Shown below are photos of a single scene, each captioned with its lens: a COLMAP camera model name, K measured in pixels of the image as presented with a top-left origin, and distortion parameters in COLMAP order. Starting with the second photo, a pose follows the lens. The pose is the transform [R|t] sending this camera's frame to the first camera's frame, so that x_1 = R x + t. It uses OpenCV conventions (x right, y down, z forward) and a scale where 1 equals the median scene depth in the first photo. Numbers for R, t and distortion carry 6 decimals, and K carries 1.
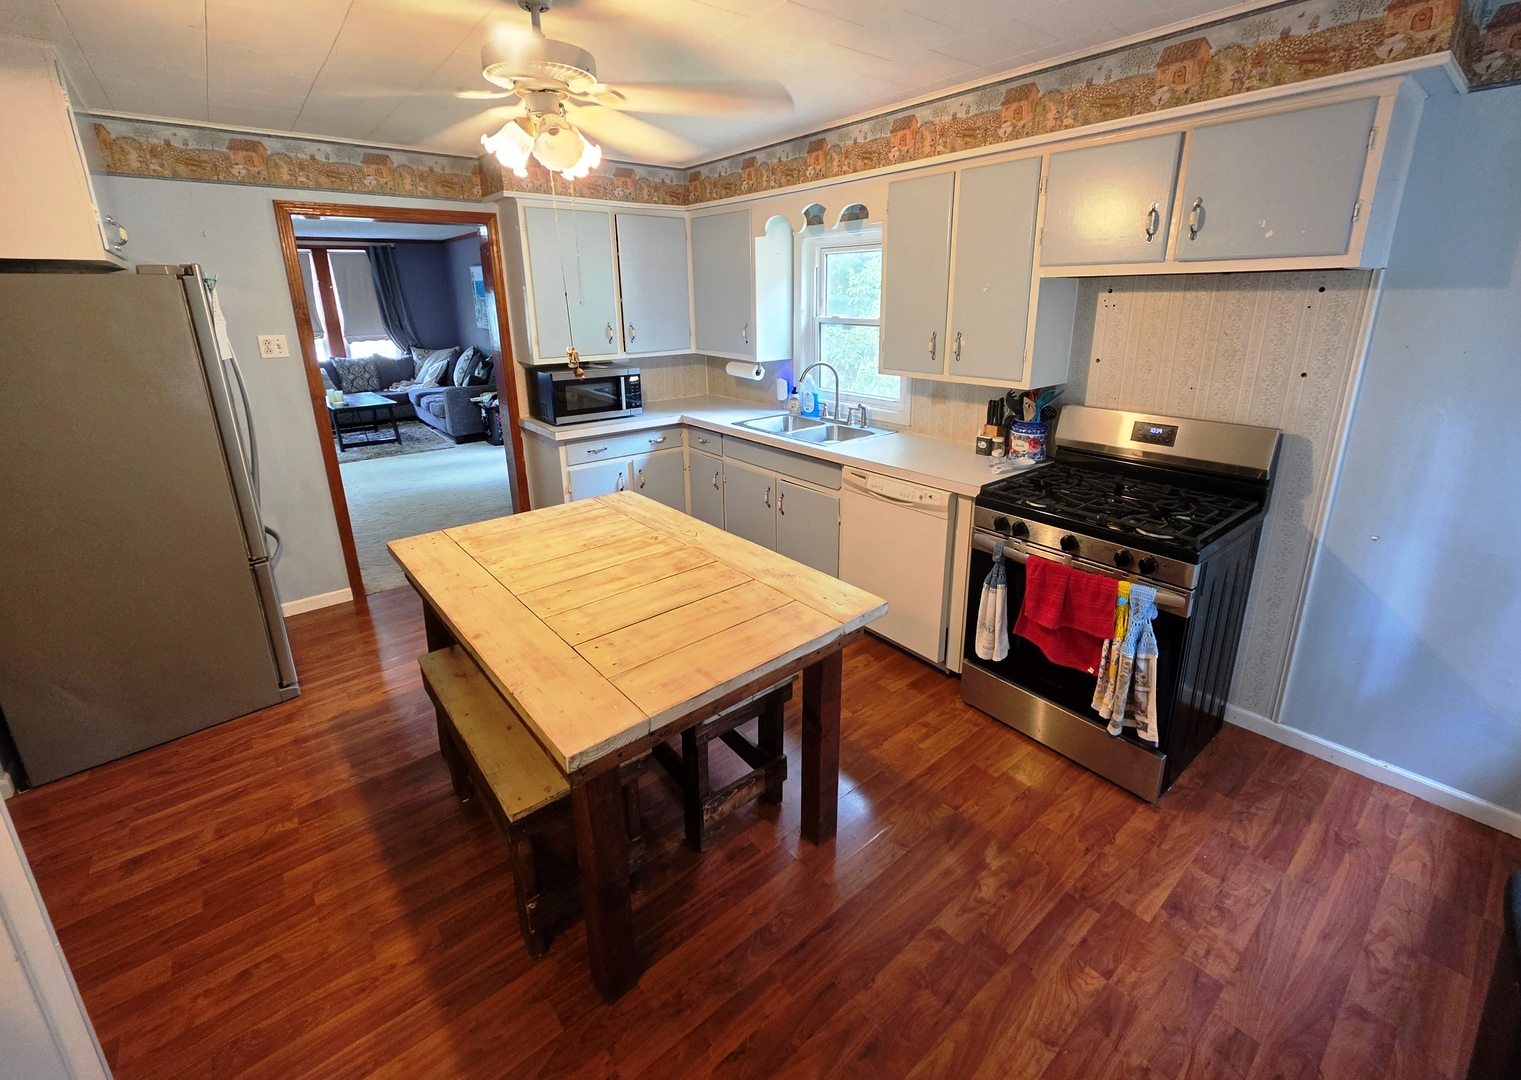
lens RADIAL K [[653.0, 0, 769.1], [0, 653.0, 478.2], [0, 0, 1]] dist [-0.000062, 0.000081]
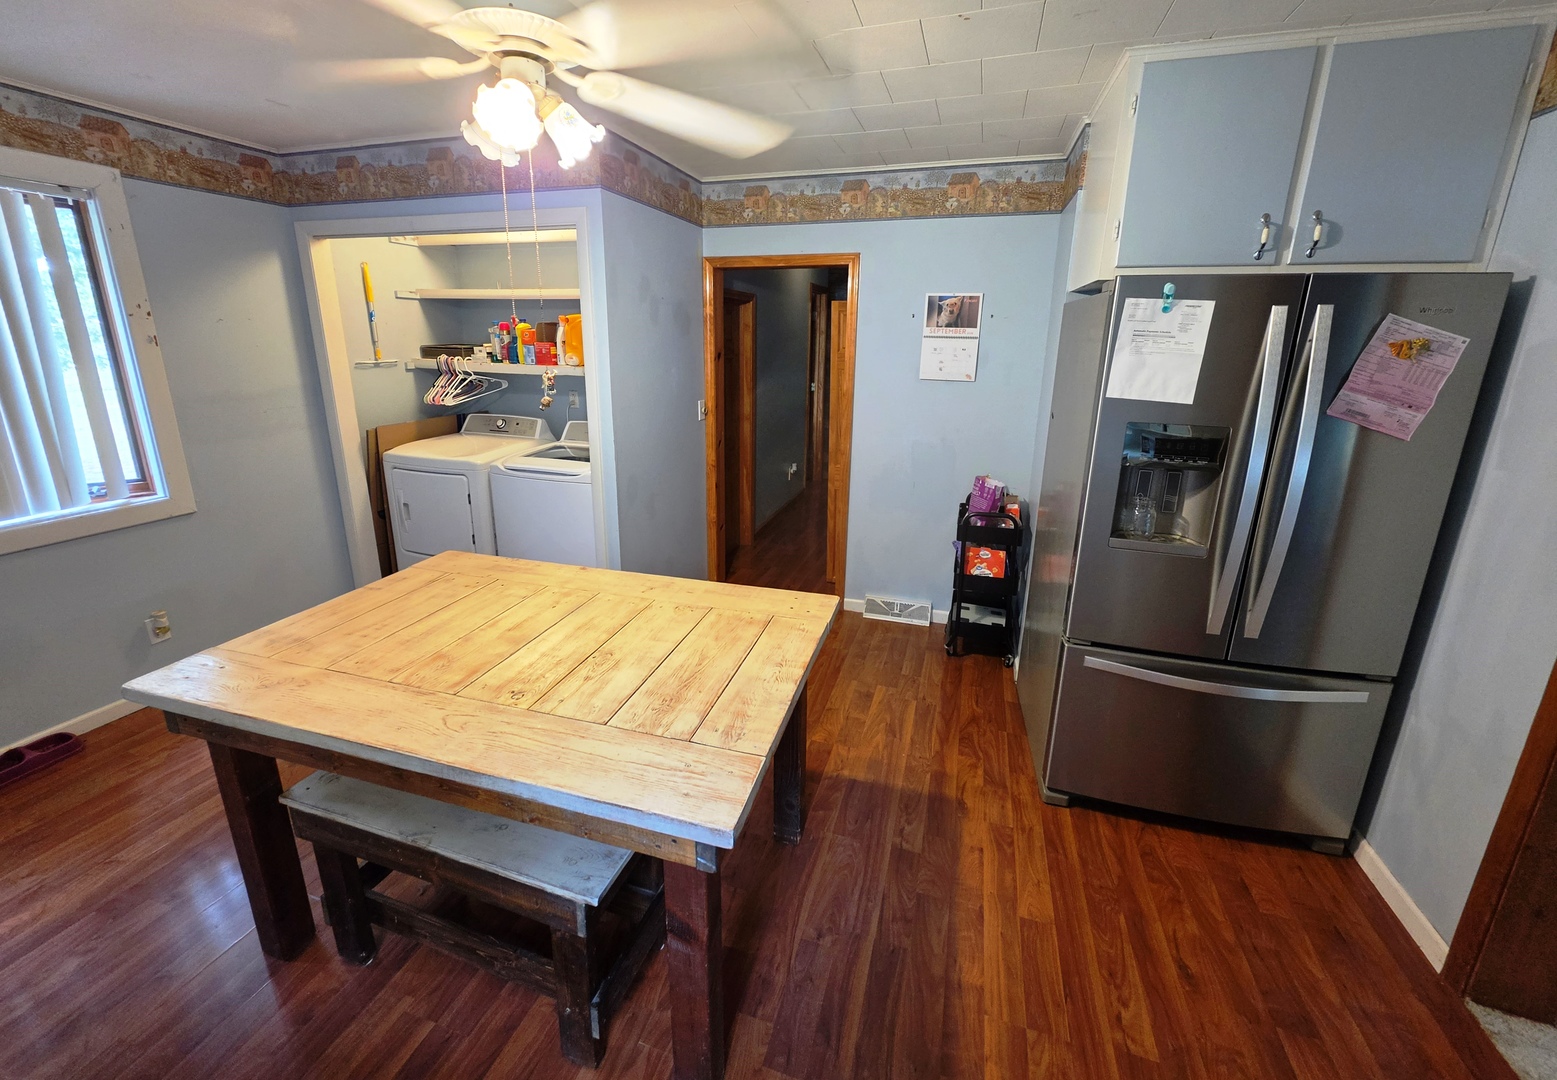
lens RADIAL K [[618.1, 0, 780.5], [0, 618.1, 494.0], [0, 0, 1]] dist [-0.000420, 0.000401]
pose [[-0.838158, 0.135575, -0.528310, -0.096897], [-0.154470, 0.869955, 0.468313, -0.376976], [0.523097, 0.474128, -0.708217, 1.411897]]
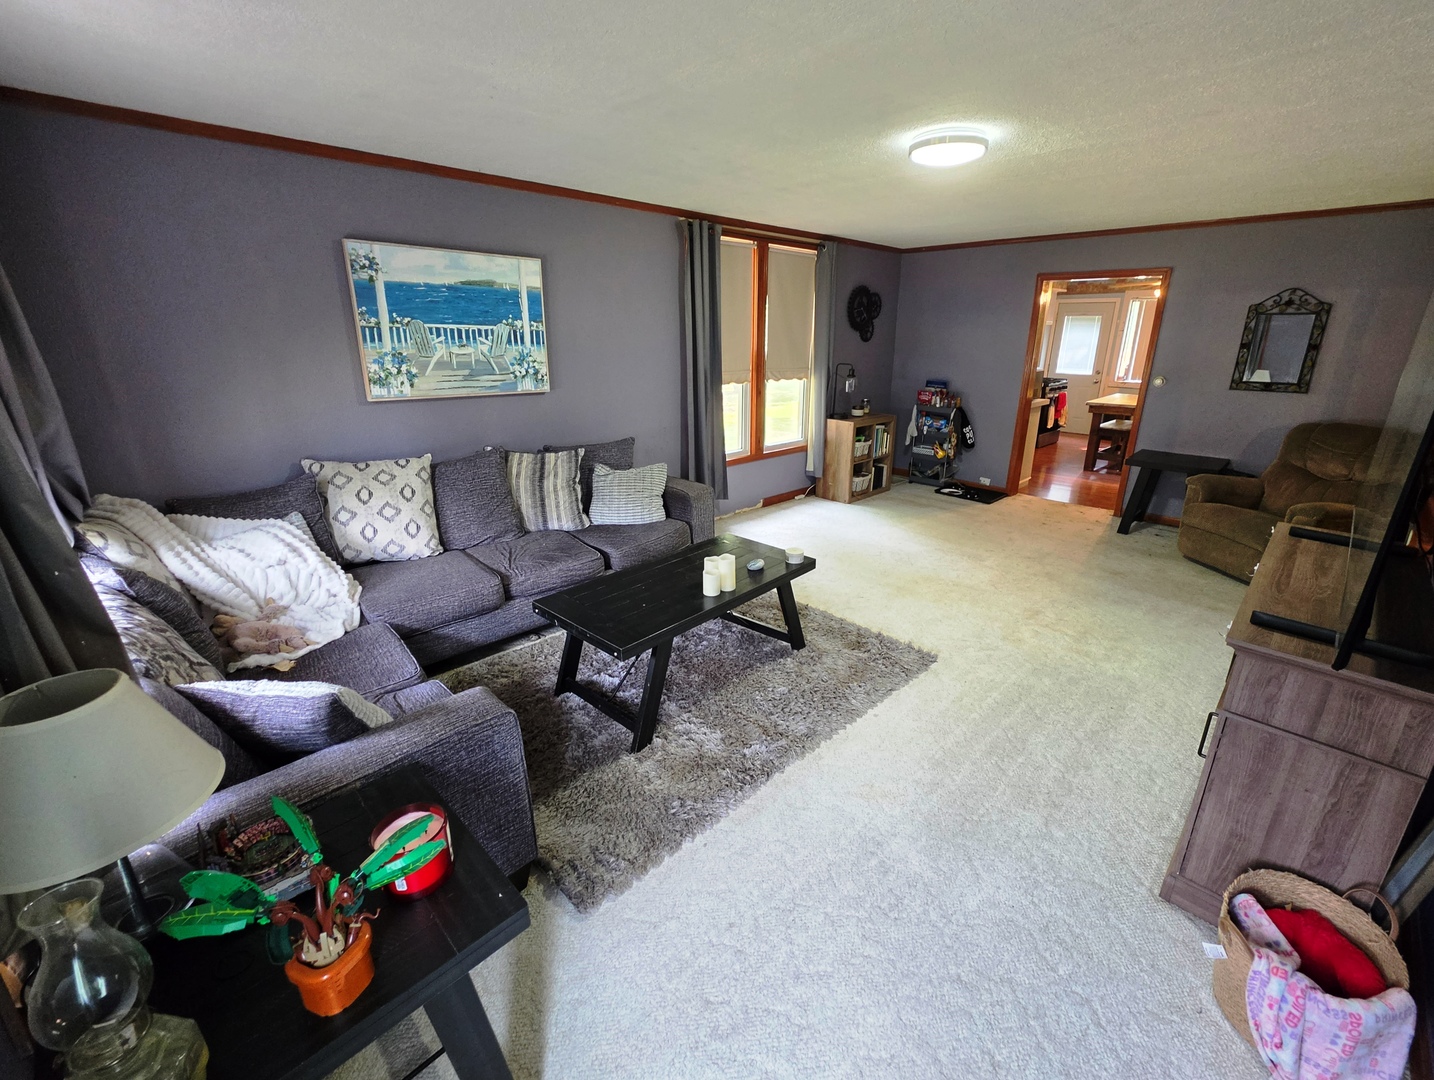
lens RADIAL K [[611.3, 0, 736.1], [0, 611.3, 523.2], [0, 0, 1]] dist [-0.001761, -0.000004]
pose [[-0.096901, -0.291002, 0.951803, -3.148024], [0.268505, 0.913203, 0.306536, -0.820276], [-0.958392, 0.285268, -0.010355, 3.074577]]
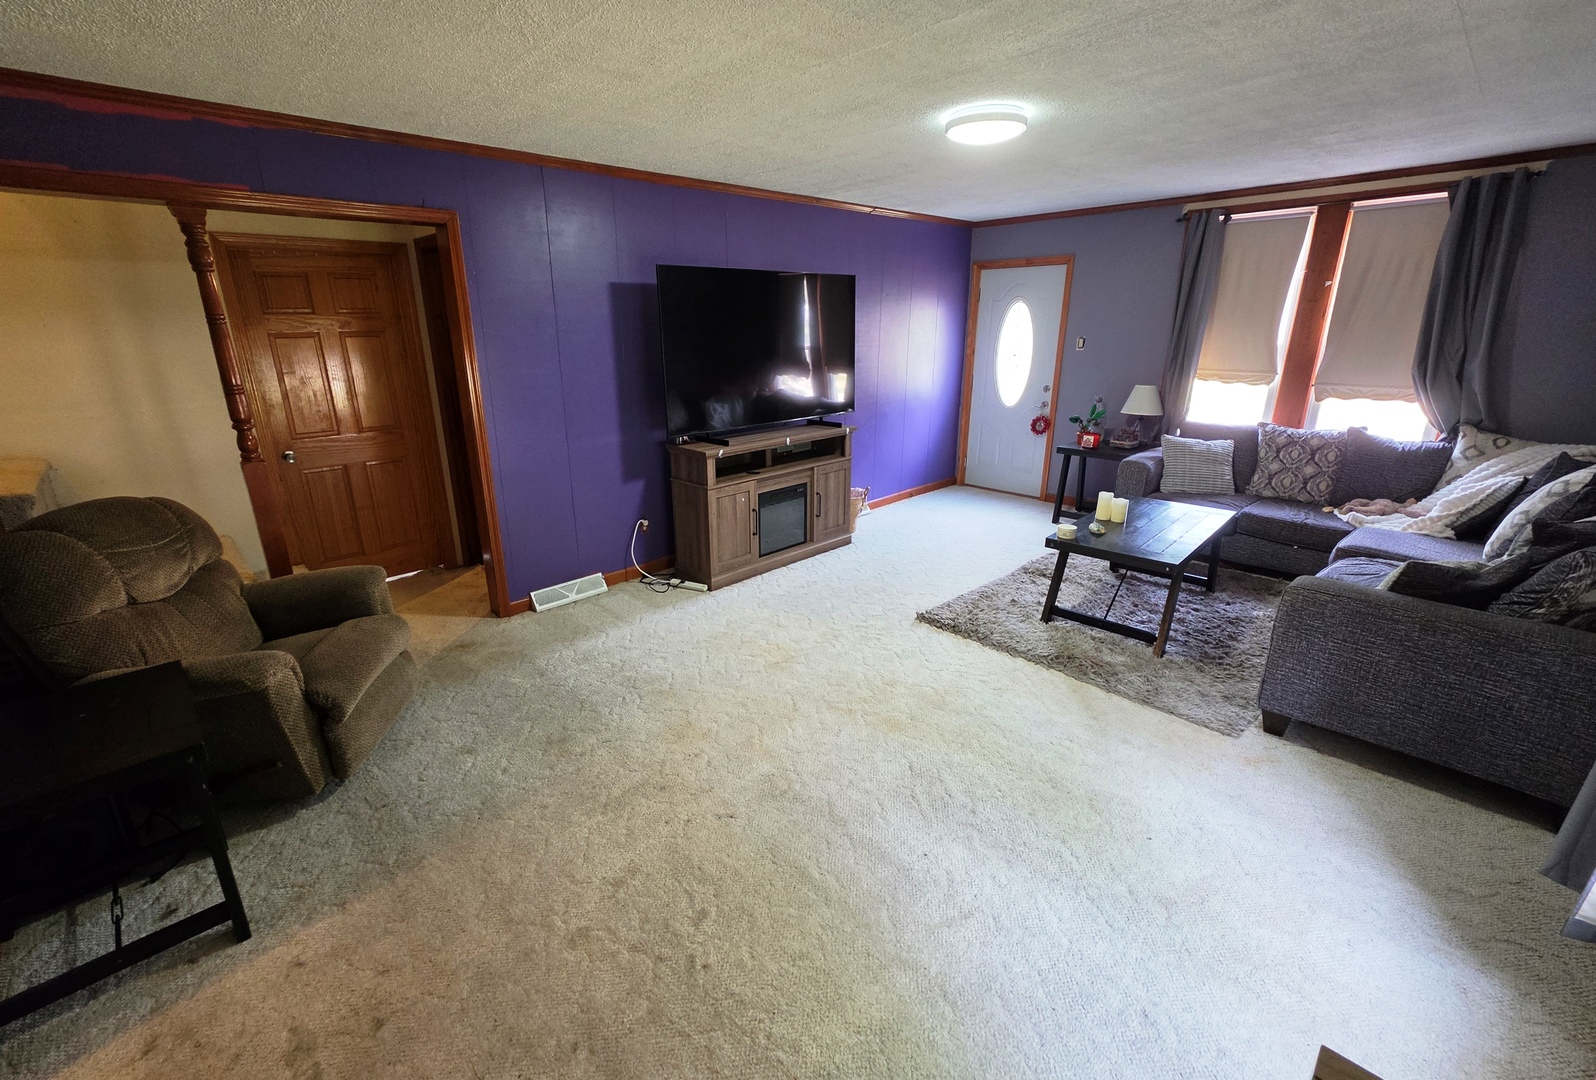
lens RADIAL K [[679.4, 0, 769.4], [0, 679.4, 544.3], [0, 0, 1]] dist [-0.001294, -0.000216]
pose [[0.062347, 0.323437, -0.944194, -0.578367], [-0.261548, 0.918267, 0.297285, -0.578053], [0.963175, 0.228417, 0.141845, 2.129754]]
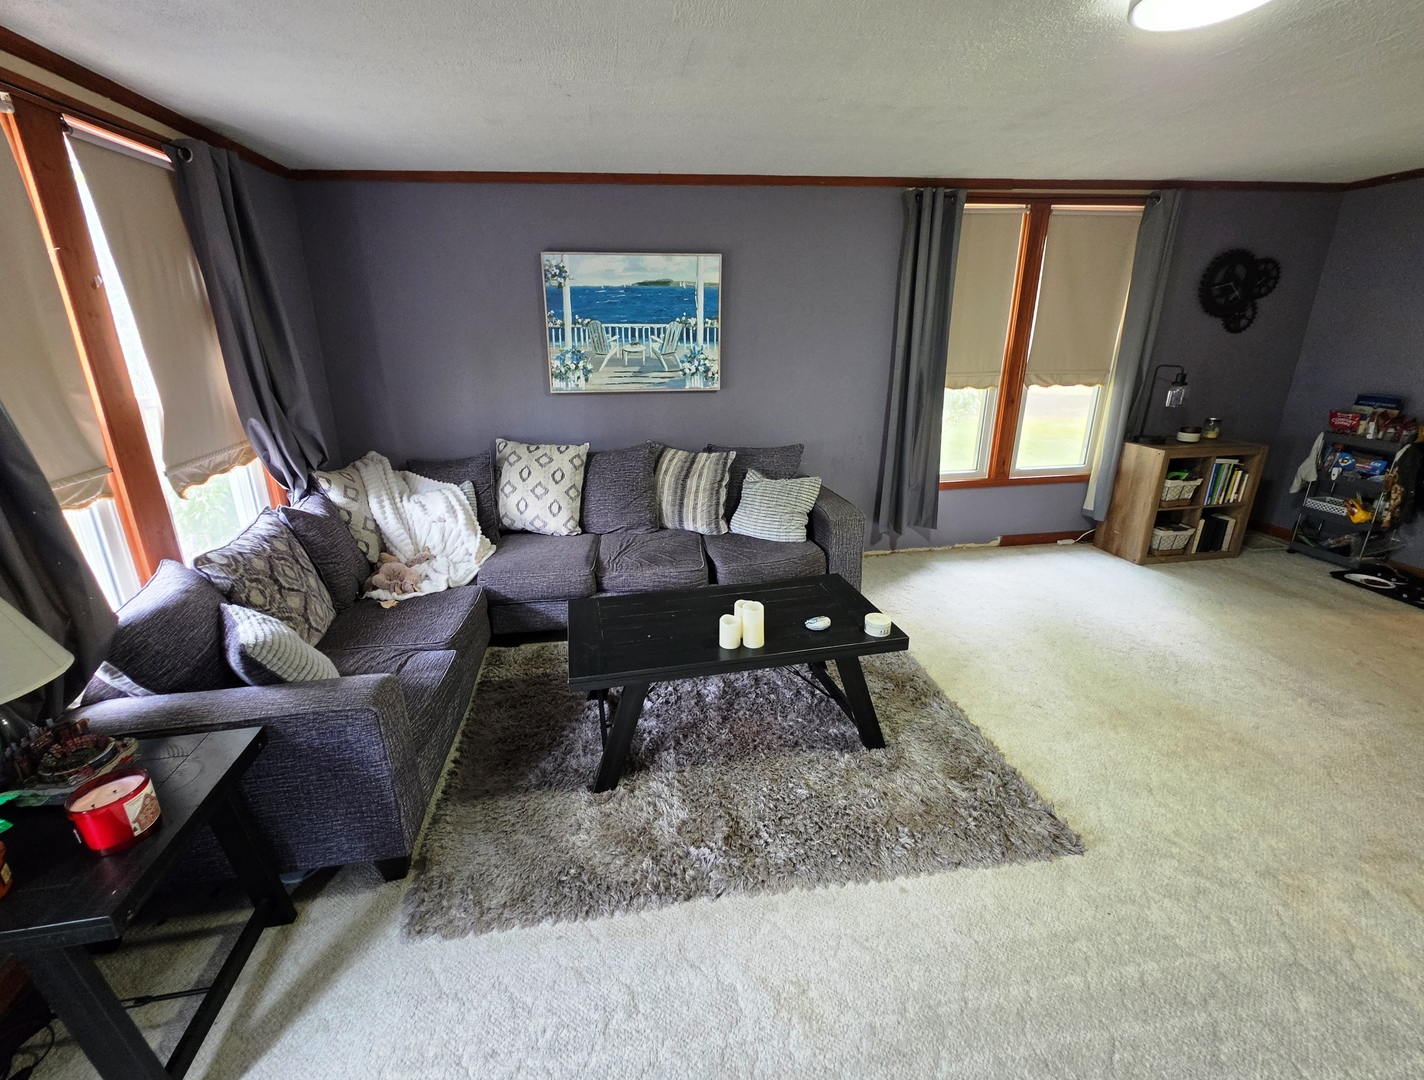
lens RADIAL K [[600.9, 0, 685.2], [0, 600.9, 513.2], [0, 0, 1]] dist [-0.000531, 0.000465]
pose [[0.526127, -0.251559, 0.812348, -2.835474], [0.244827, 0.959610, 0.138596, -0.703058], [-0.814402, 0.125966, 0.566465, 2.652399]]
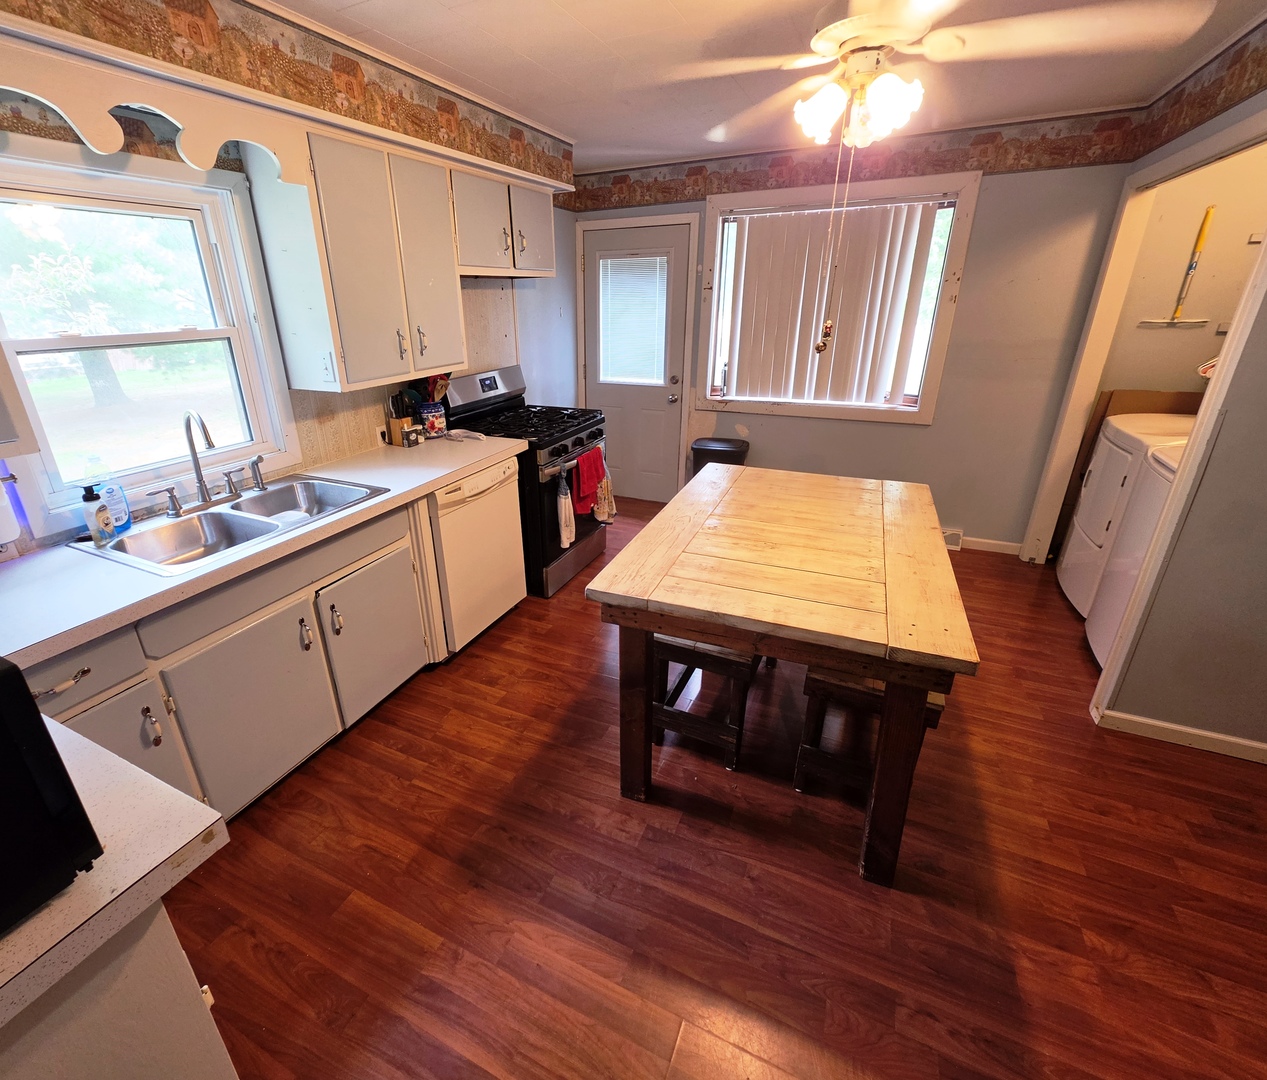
lens RADIAL K [[586.9, 0, 583.8], [0, 586.9, 531.3], [0, 0, 1]] dist [-0.000193, 0.000369]
pose [[-0.409351, -0.321586, 0.853824, -0.832746], [0.272066, 0.850223, 0.450667, -0.350187], [-0.870869, 0.416777, -0.260547, 1.362228]]
